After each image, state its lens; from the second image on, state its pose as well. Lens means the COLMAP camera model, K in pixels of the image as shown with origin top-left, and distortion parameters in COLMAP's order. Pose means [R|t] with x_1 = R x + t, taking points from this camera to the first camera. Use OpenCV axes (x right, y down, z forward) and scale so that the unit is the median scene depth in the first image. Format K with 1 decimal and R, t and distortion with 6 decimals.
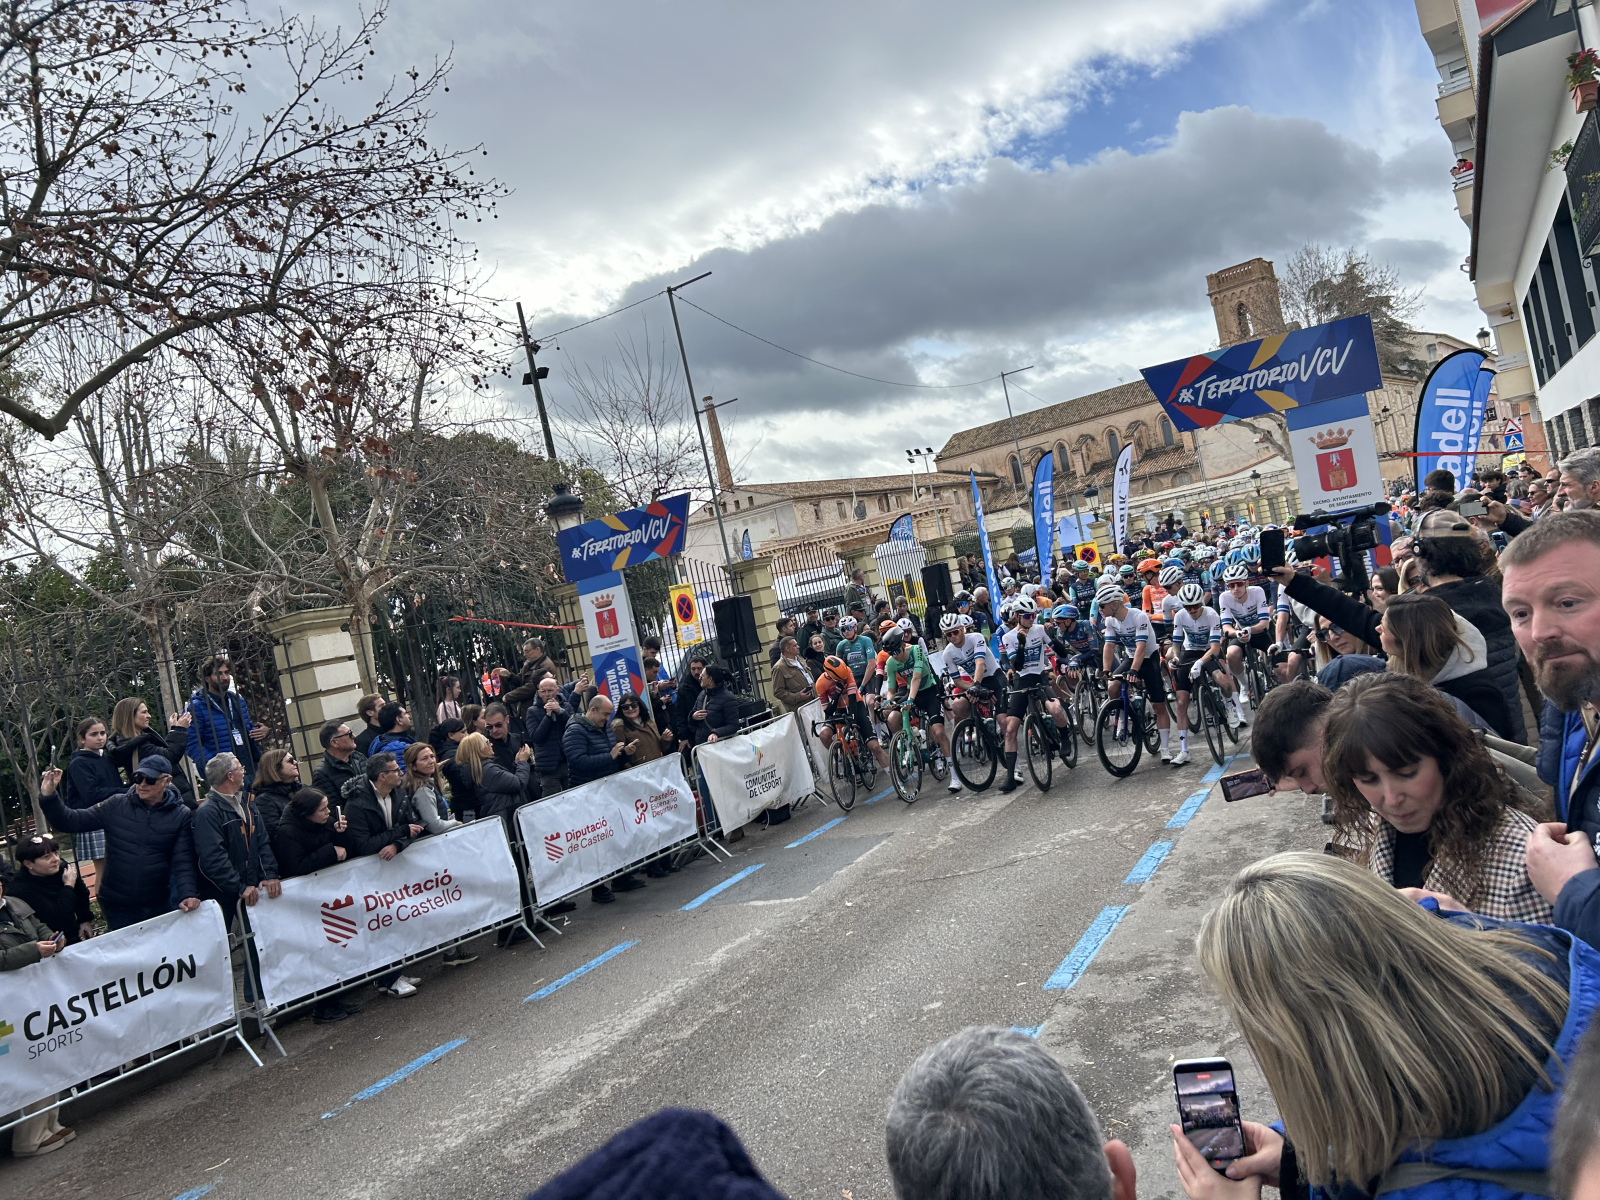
lens RADIAL K [[1211.8, 0, 806.4], [0, 1211.8, 596.3], [0, 0, 1]] dist [0.046130, -0.042549]
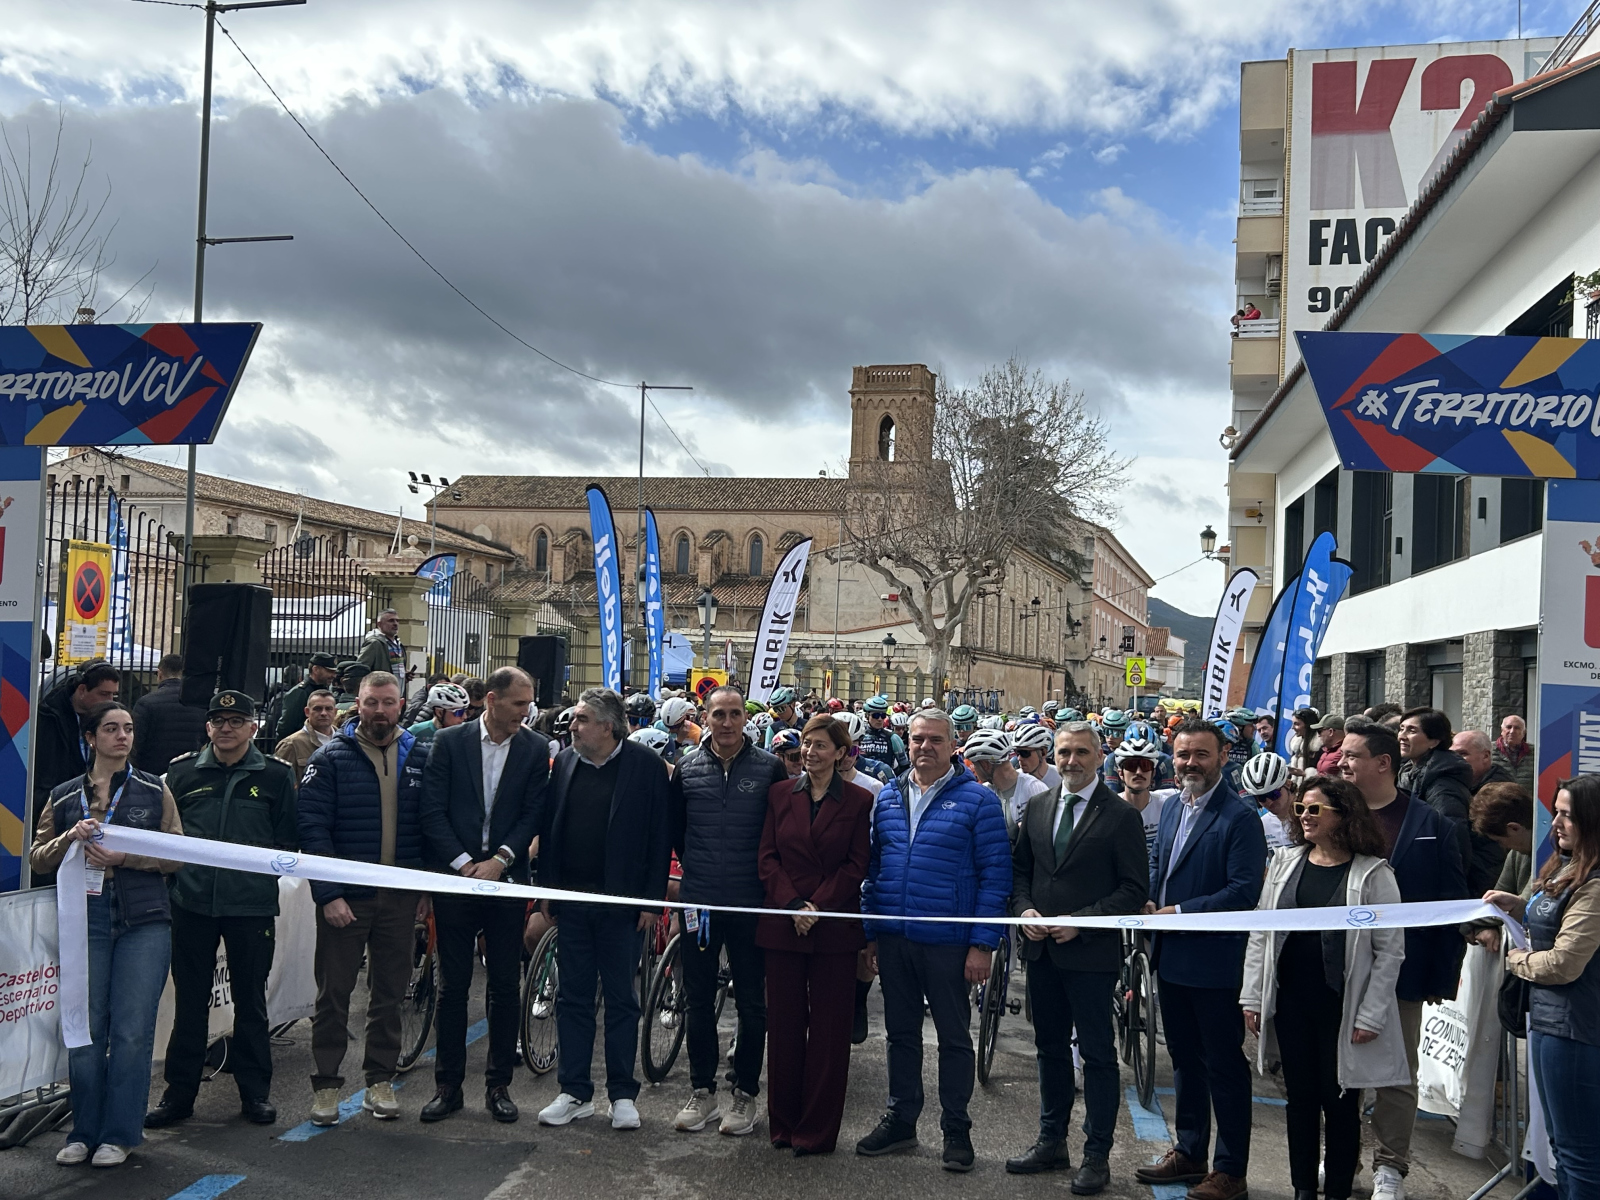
lens RADIAL K [[1721.2, 0, 808.0], [0, 1721.2, 624.9], [0, 0, 1]] dist [0.116599, -0.219192]
pose [[0.907299, 0.250796, 0.337504, -0.108971], [-0.228604, 0.967876, -0.104673, 0.048330], [-0.352914, 0.017815, 0.935486, 0.334945]]
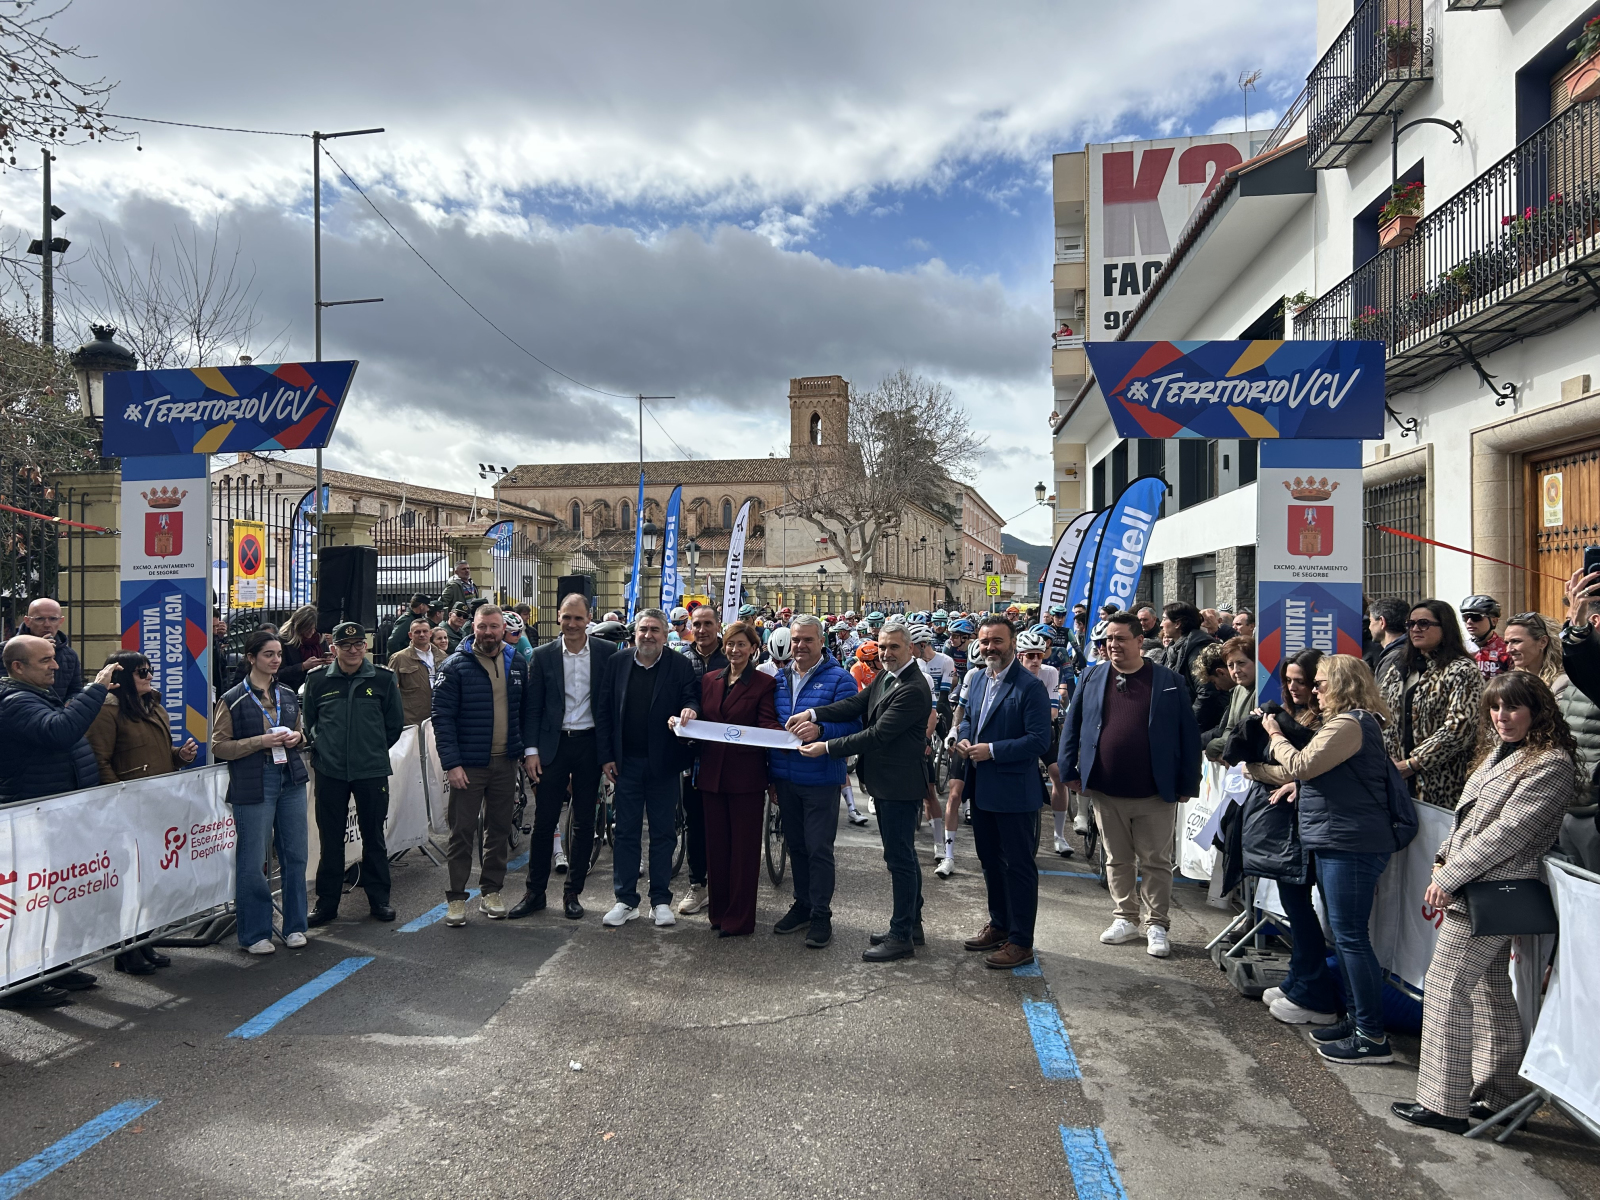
lens RADIAL K [[1203.2, 0, 790.5], [0, 1203.2, 598.7], [0, 0, 1]] dist [0.090684, -0.115970]
pose [[0.909053, 0.205615, 0.362415, -0.102144], [-0.190059, 0.978630, -0.078493, 0.047804], [-0.370810, 0.002474, 0.928706, 0.331497]]
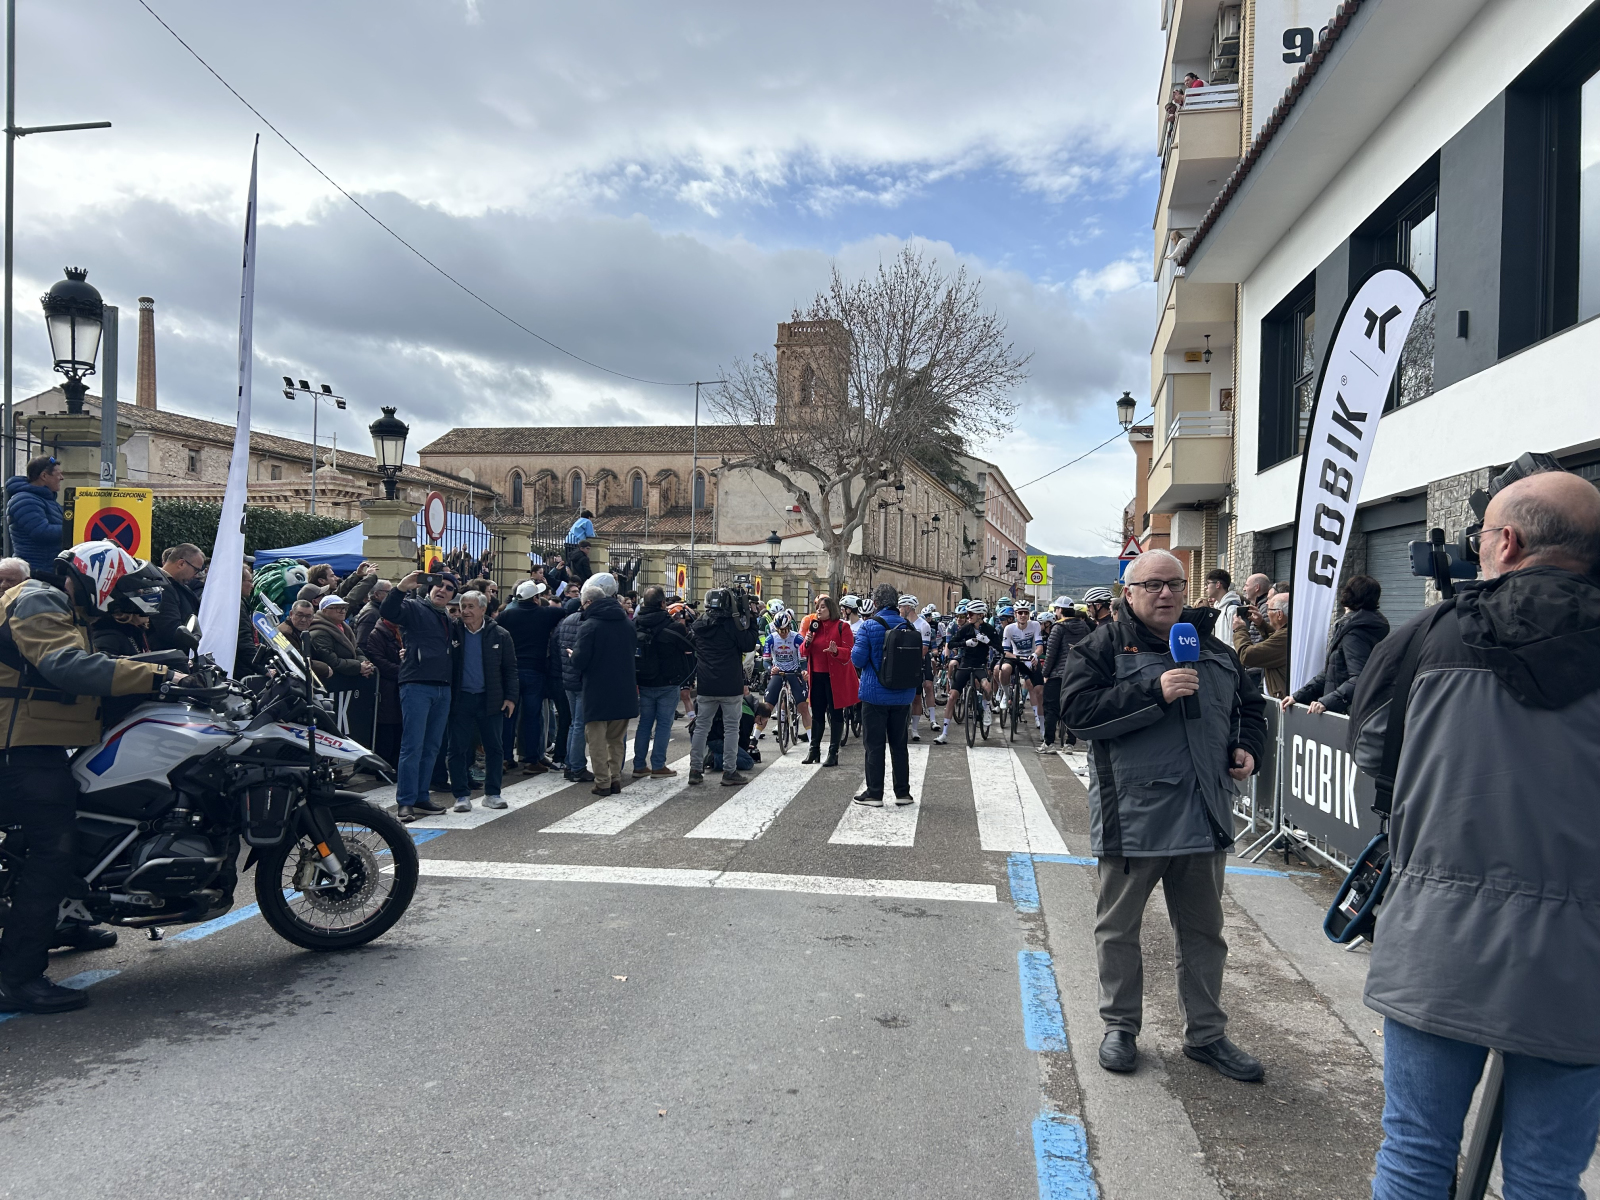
lens RADIAL K [[1201.5, 0, 817.3], [0, 1201.5, 627.8], [0, 0, 1]] dist [0.061477, -0.054816]
pose [[0.900954, 0.217954, 0.375205, 0.783964], [-0.210788, 0.975652, -0.060599, -0.087022], [-0.379277, -0.024492, 0.924959, 1.957494]]
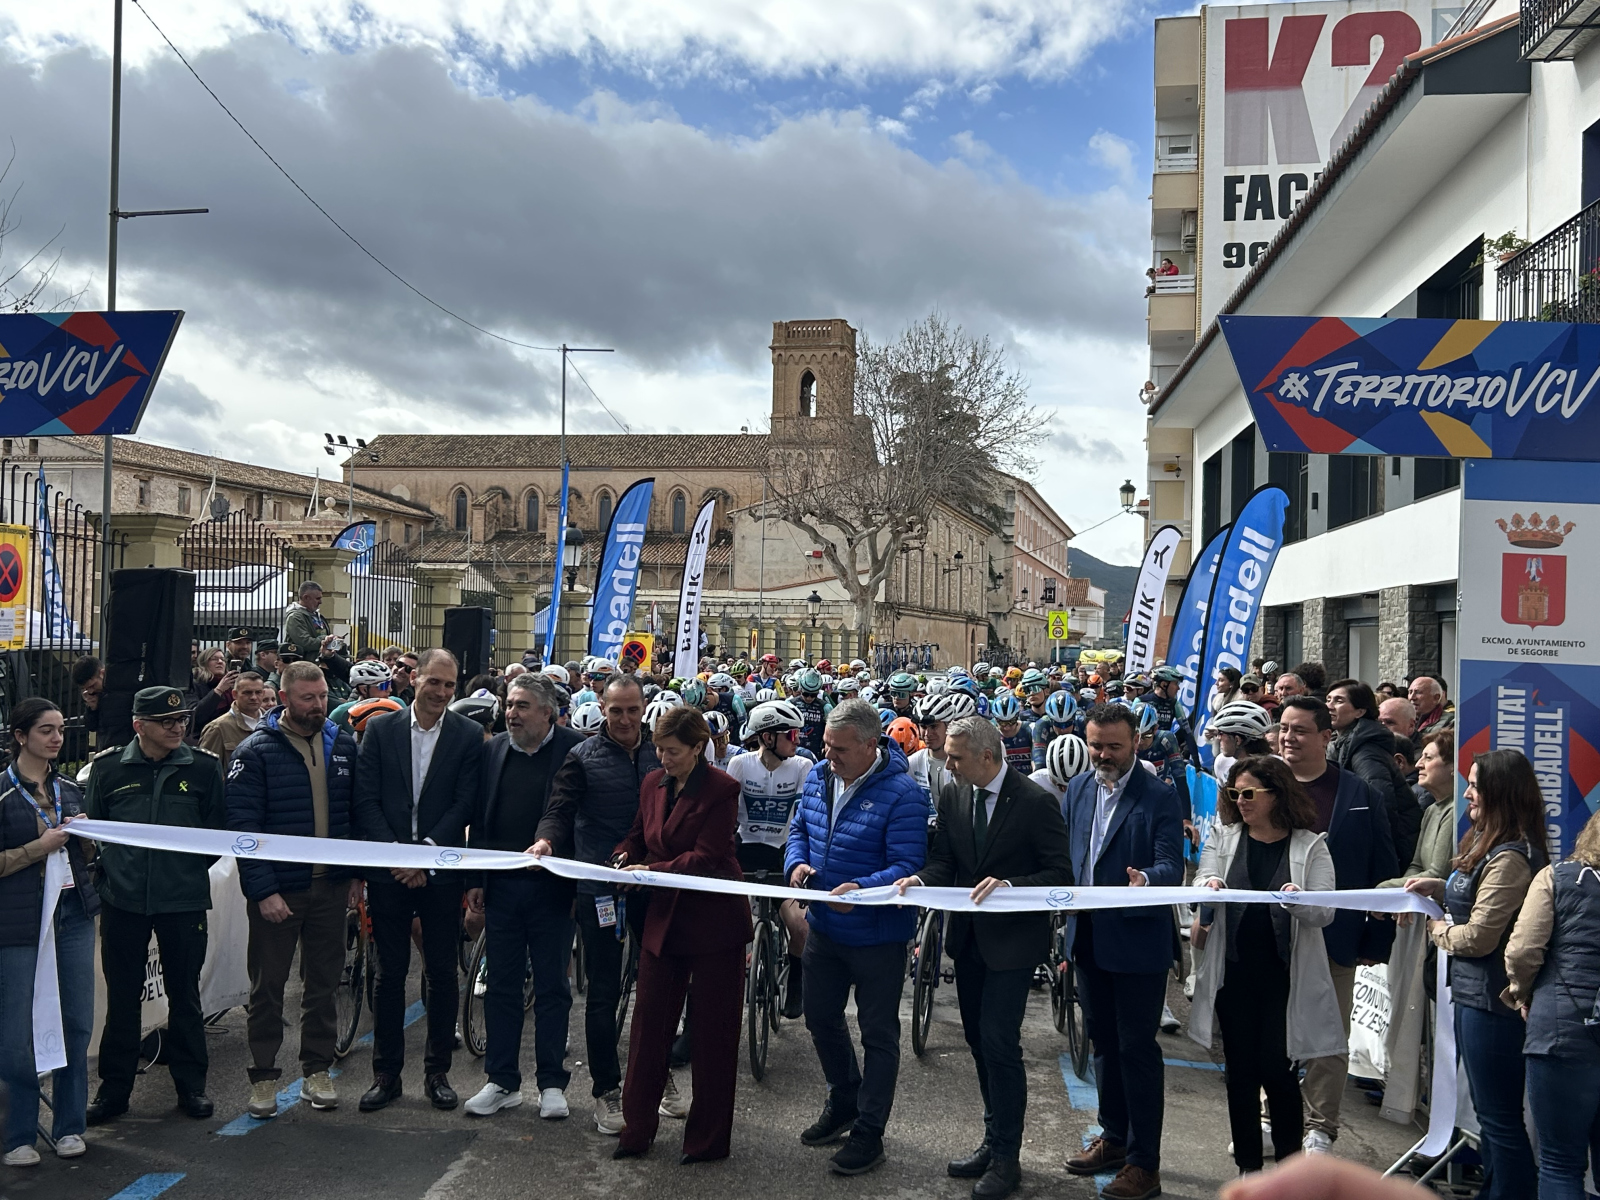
lens RADIAL K [[1721.9, 0, 800.0], [0, 1721.9, 600.0], [0, 0, 1]] dist [0.116266, -0.206850]
pose [[0.896515, 0.233699, 0.376358, -0.116900], [-0.210757, 0.972237, -0.101668, 0.038476], [-0.389669, 0.011827, 0.920879, 0.332675]]
